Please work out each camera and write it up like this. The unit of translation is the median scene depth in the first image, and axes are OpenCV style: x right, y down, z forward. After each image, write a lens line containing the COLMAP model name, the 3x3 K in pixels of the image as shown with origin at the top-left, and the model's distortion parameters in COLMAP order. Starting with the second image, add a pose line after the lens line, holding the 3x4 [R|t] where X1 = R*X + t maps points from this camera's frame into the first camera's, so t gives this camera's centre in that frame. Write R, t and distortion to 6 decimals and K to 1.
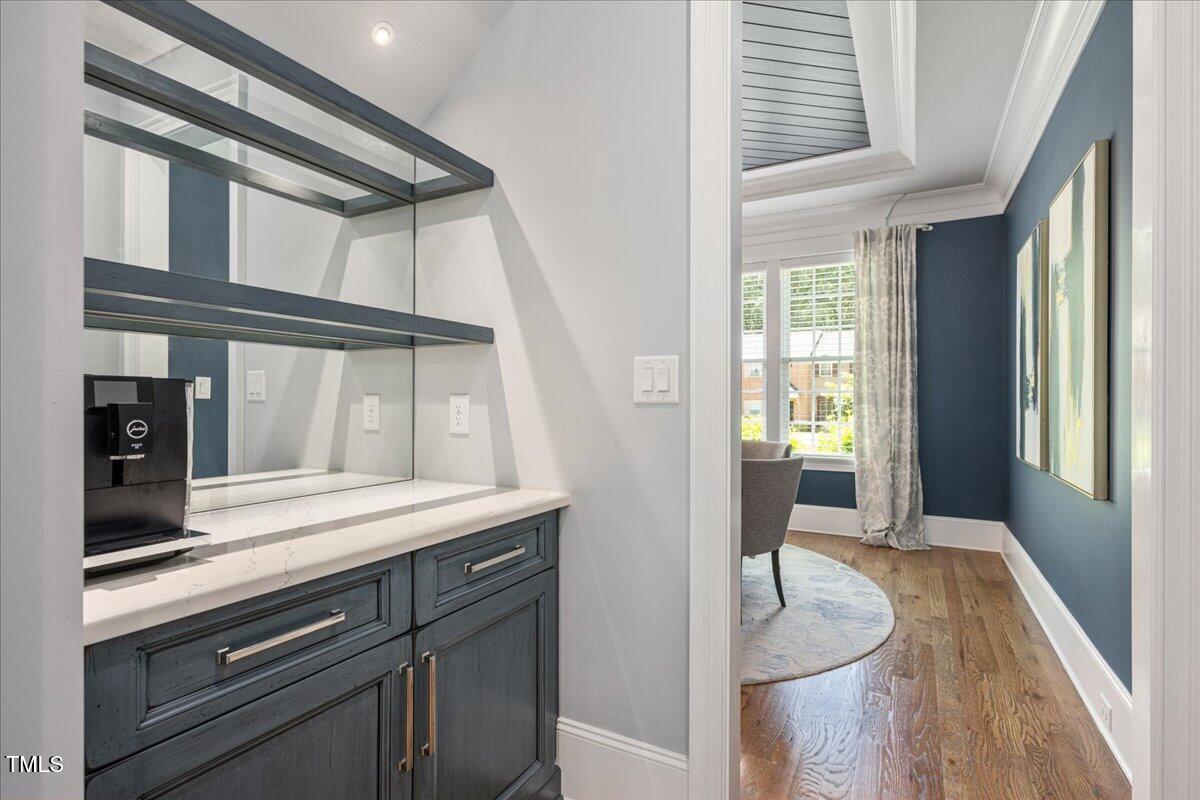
lens RADIAL K [[582.4, 0, 594.5], [0, 582.4, 400.2], [0, 0, 1]] dist [-0.002252, 0.000548]
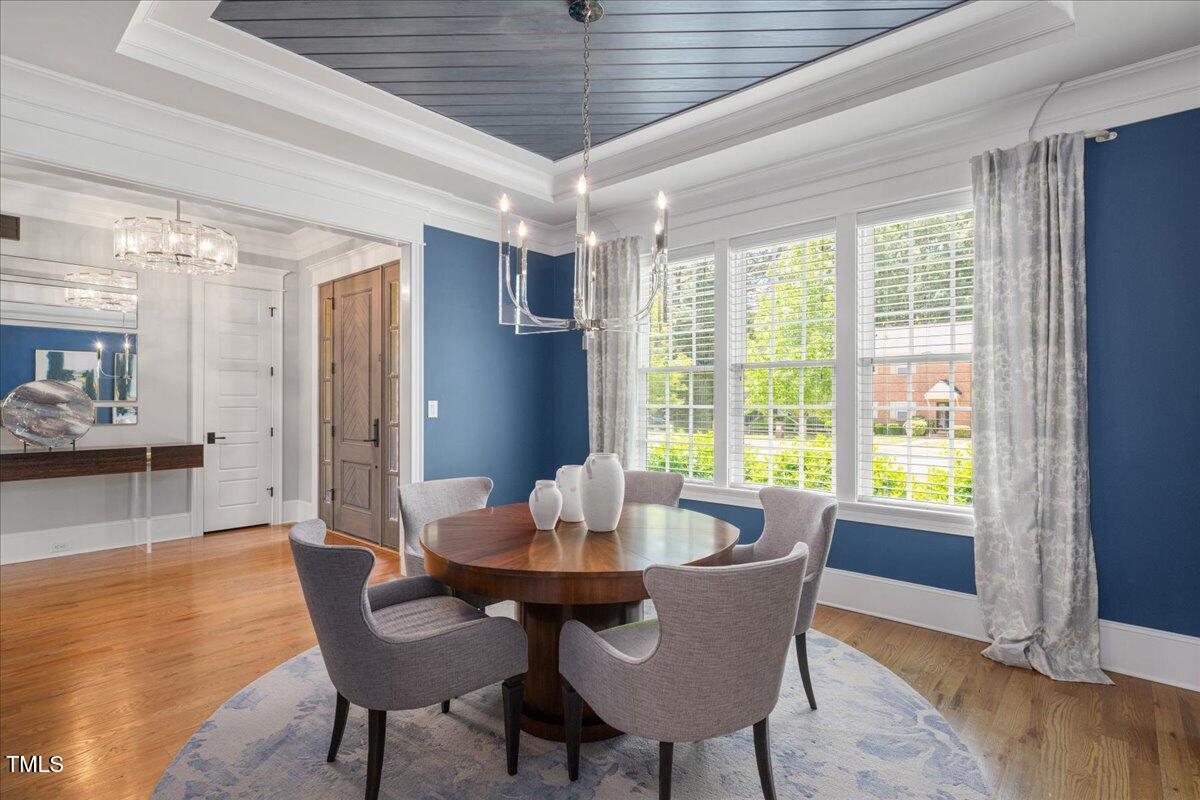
lens RADIAL K [[582.4, 0, 602.2], [0, 582.4, 396.9], [0, 0, 1]] dist [-0.002252, 0.000548]
pose [[0.974567, -0.001480, -0.224092, 0.202949], [0.001336, 0.999999, -0.000796, -0.030147], [0.224093, 0.000477, 0.974568, 0.306056]]
